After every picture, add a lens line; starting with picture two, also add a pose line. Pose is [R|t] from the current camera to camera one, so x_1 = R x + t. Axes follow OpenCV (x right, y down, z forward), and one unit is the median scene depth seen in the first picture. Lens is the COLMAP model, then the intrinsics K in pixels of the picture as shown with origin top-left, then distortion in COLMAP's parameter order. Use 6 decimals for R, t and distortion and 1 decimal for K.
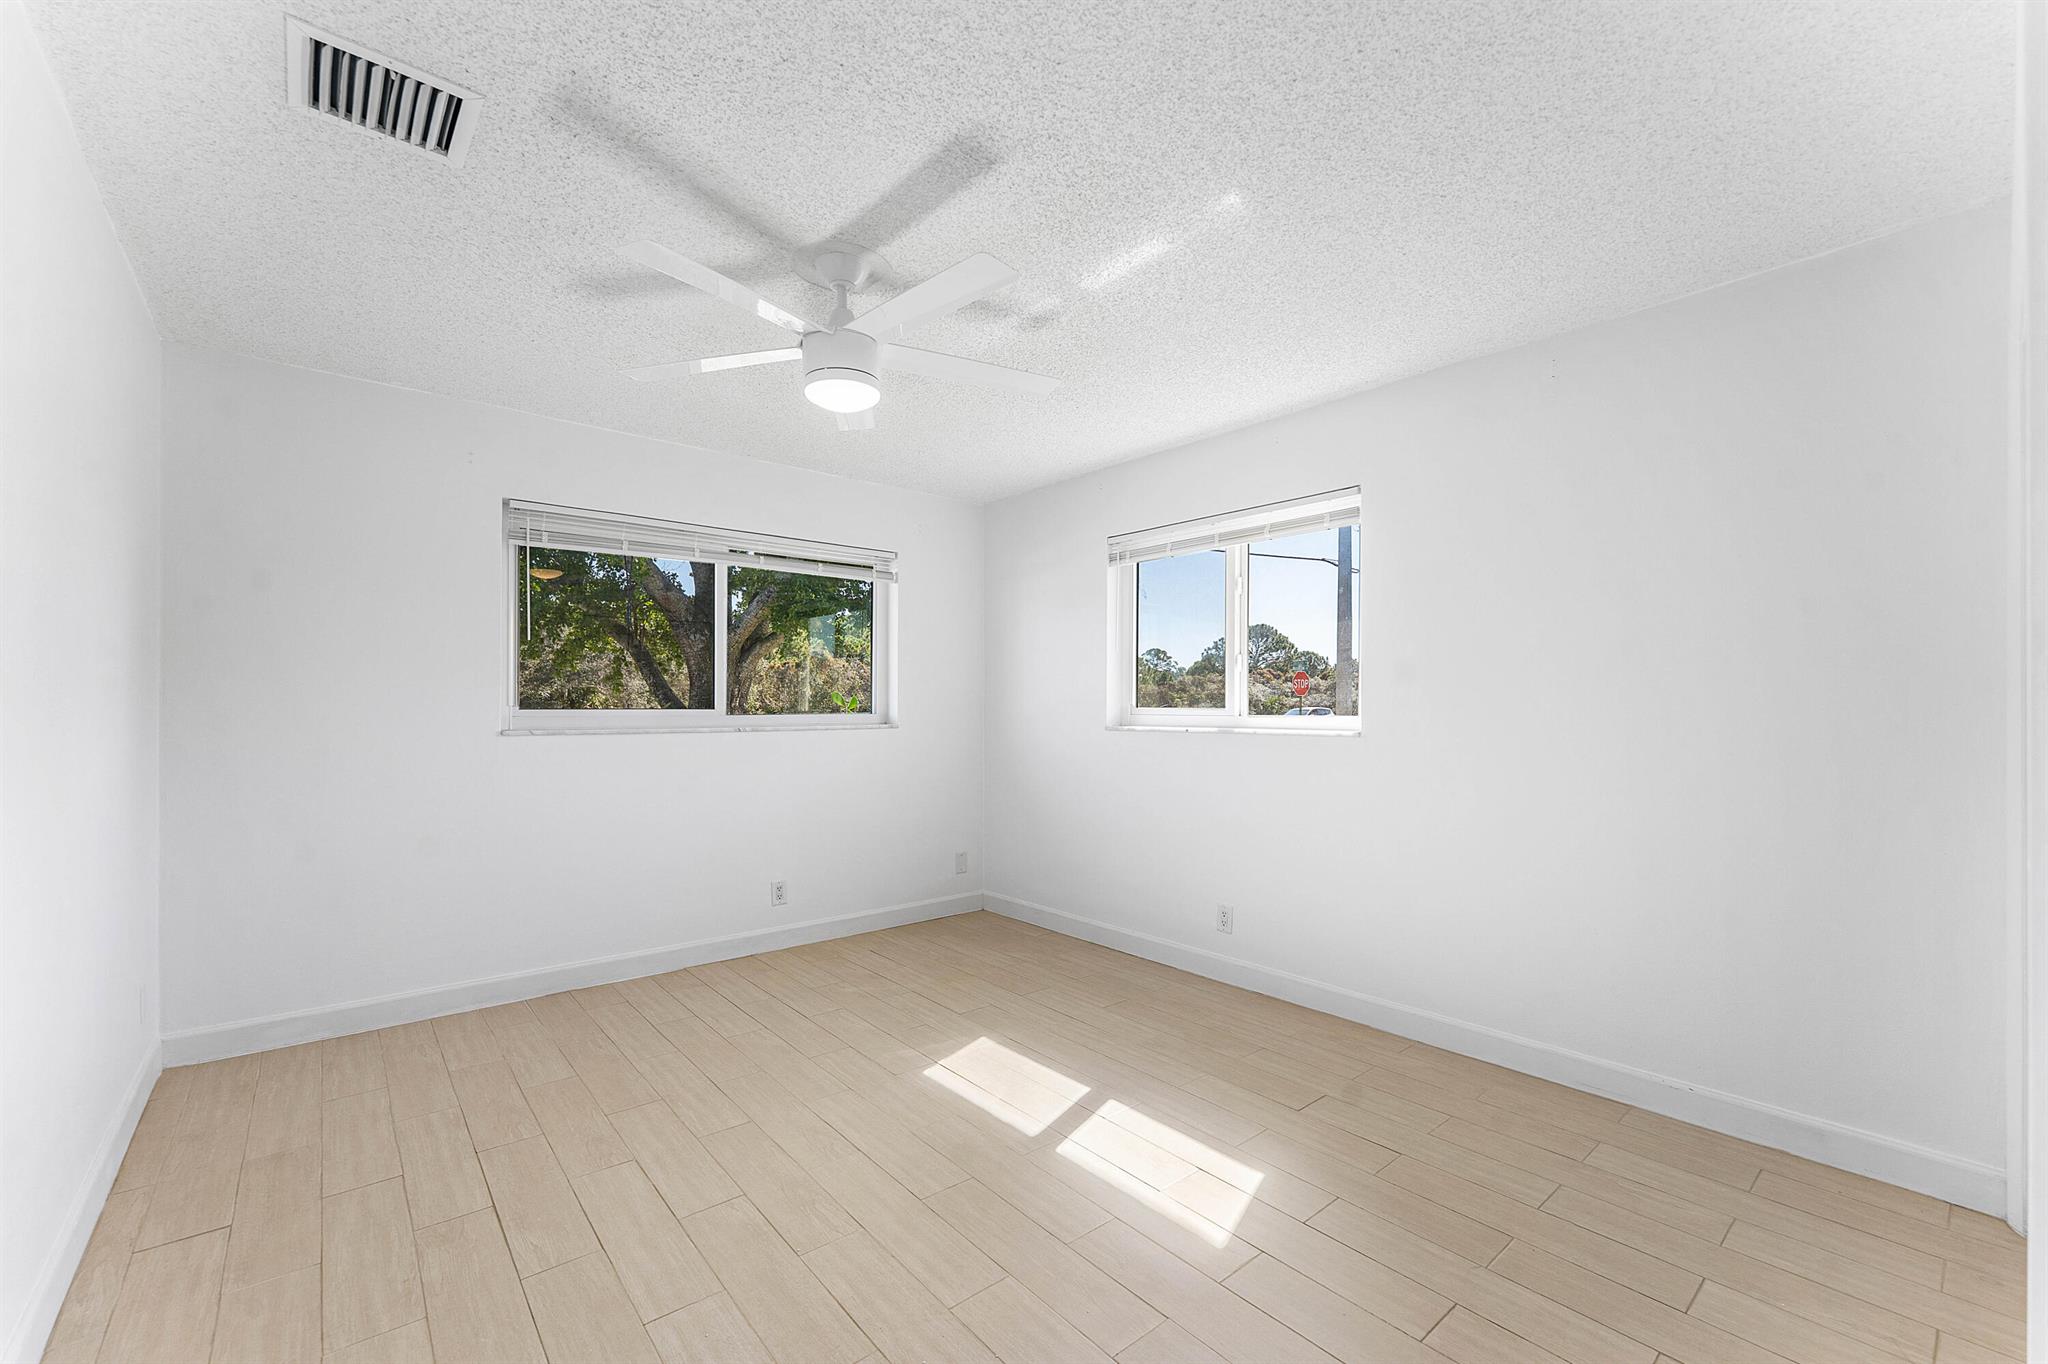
lens RADIAL K [[836.9, 0, 1016.2], [0, 836.9, 698.9], [0, 0, 1]] dist [-0.001463, -0.001384]
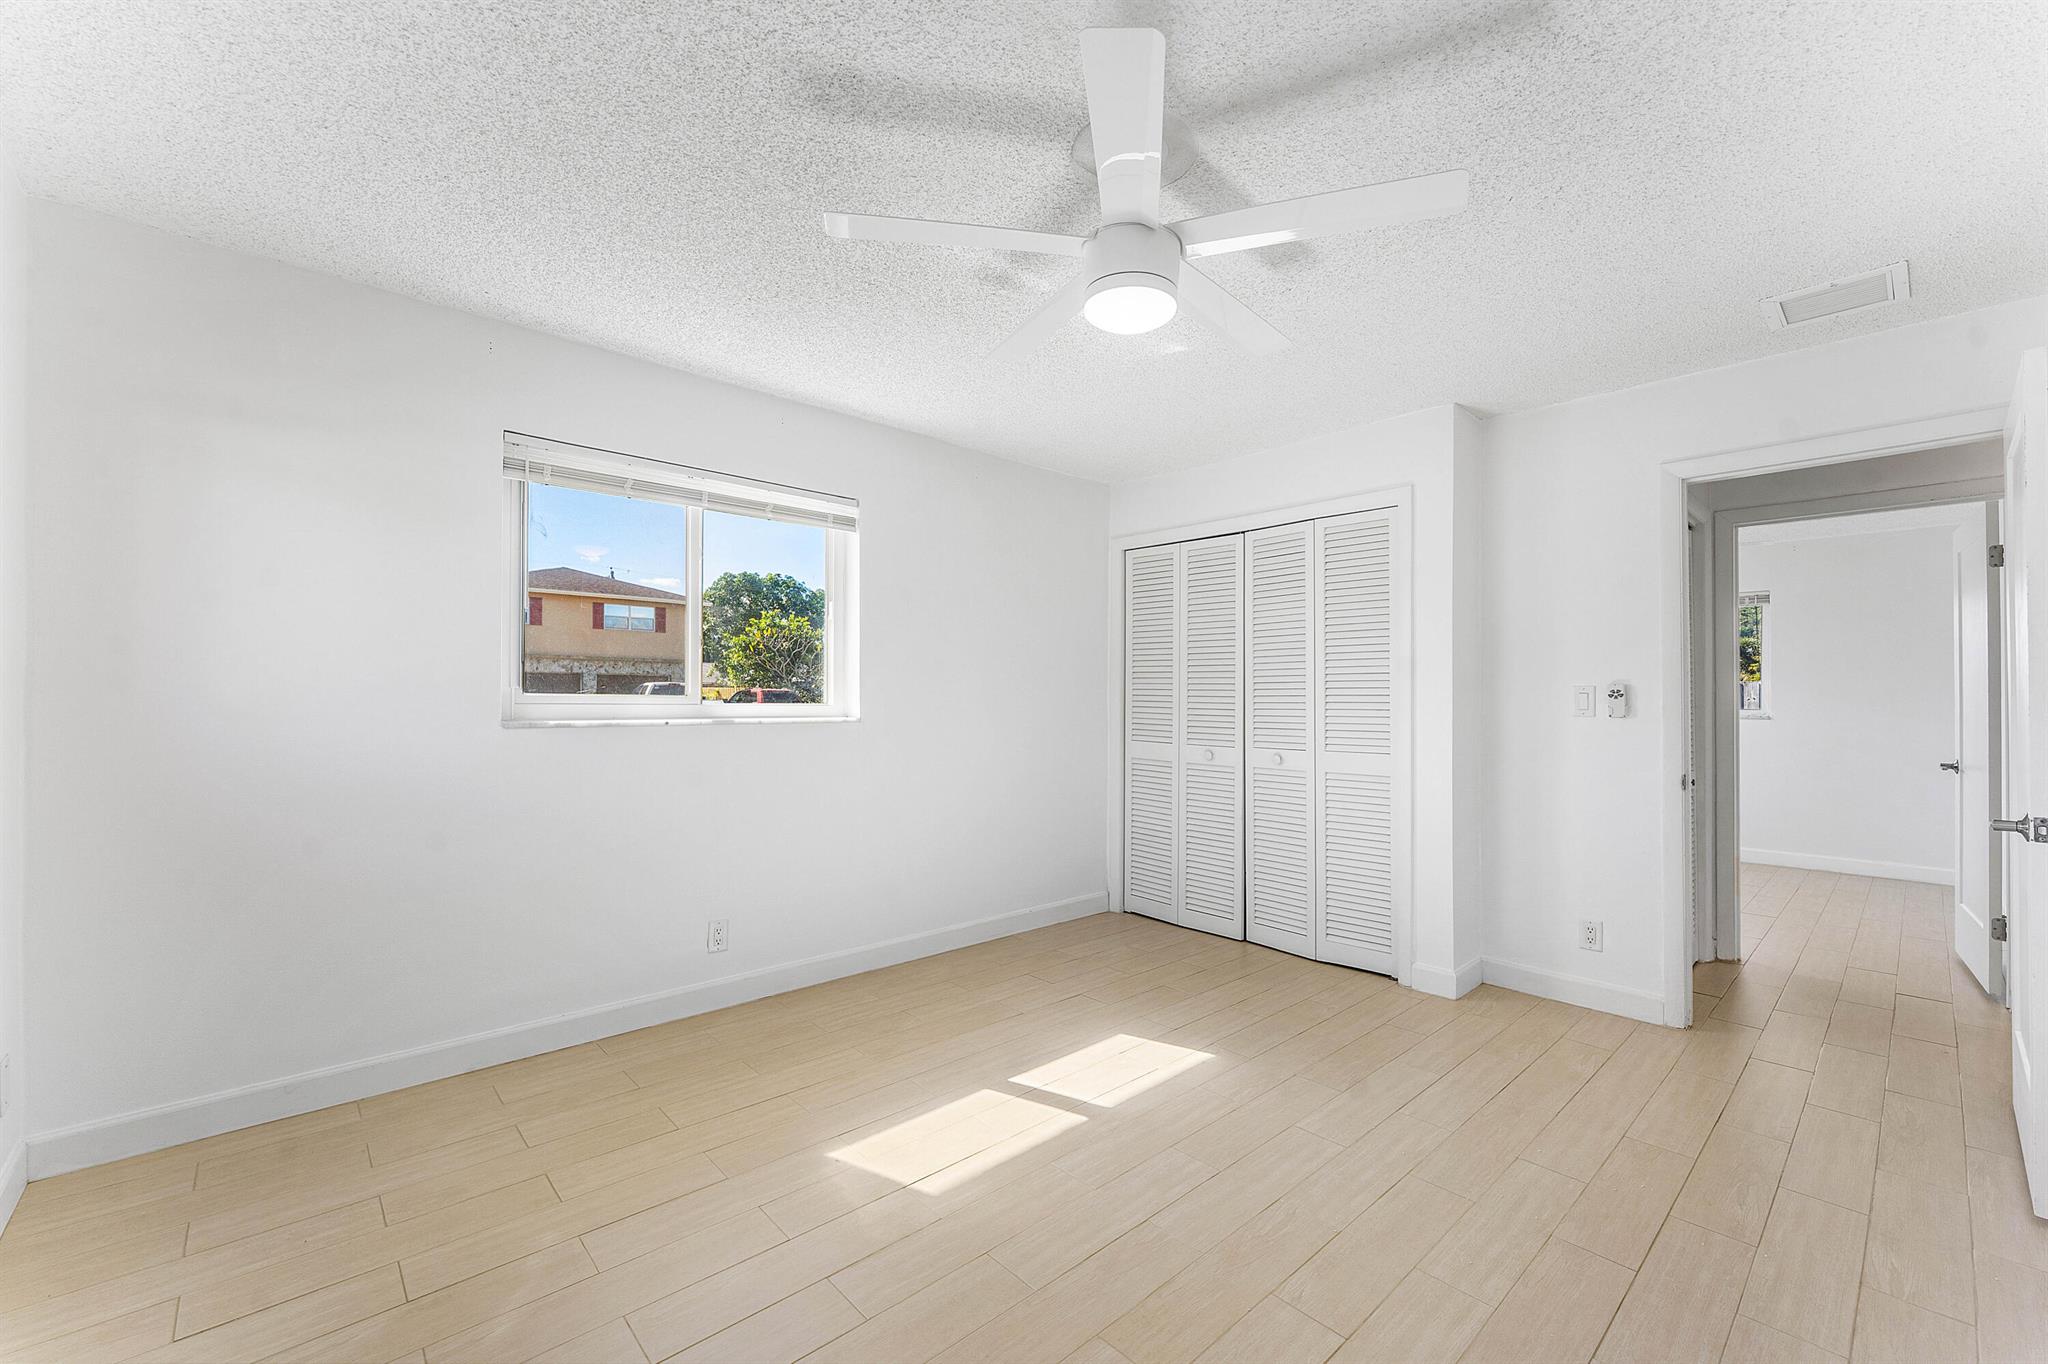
lens RADIAL K [[836.9, 0, 1022.6], [0, 836.9, 687.1], [0, 0, 1]] dist [-0.001463, -0.001384]
pose [[-0.044928, 0.007605, 0.998961, -0.830302], [-0.018807, 0.999787, -0.008457, 0.004140], [-0.998813, -0.019168, -0.044775, 0.939512]]
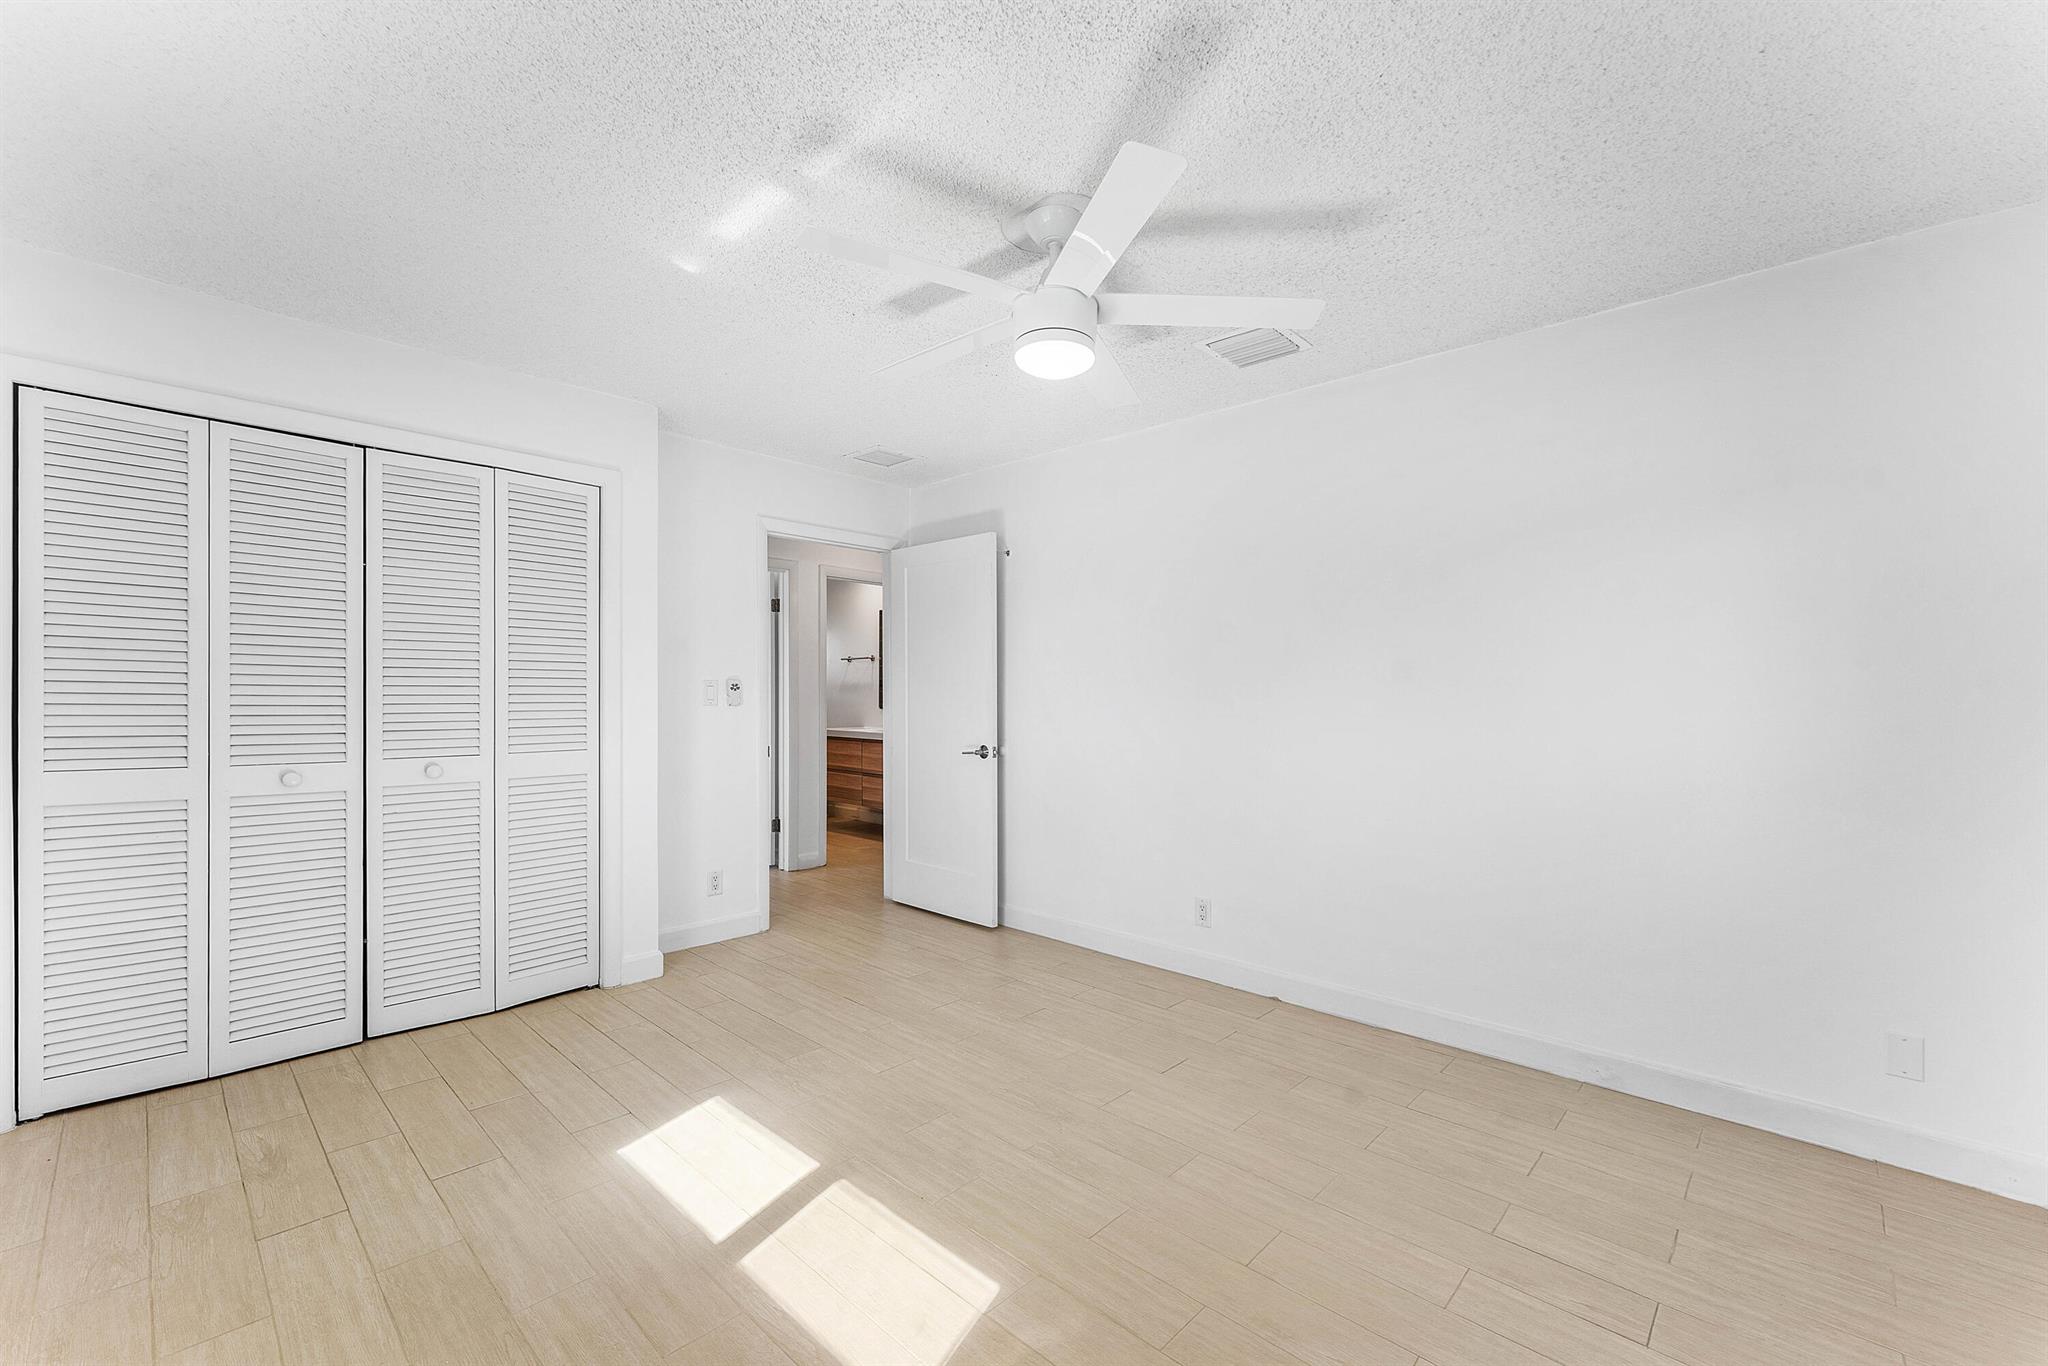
lens RADIAL K [[836.9, 0, 1028.2], [0, 836.9, 685.1], [0, 0, 1]] dist [-0.001463, -0.001384]
pose [[-0.991292, -0.014835, -0.130846, -0.045671], [-0.011825, 0.999648, -0.023757, 0.013492], [0.131152, -0.022003, -0.991118, 1.585920]]
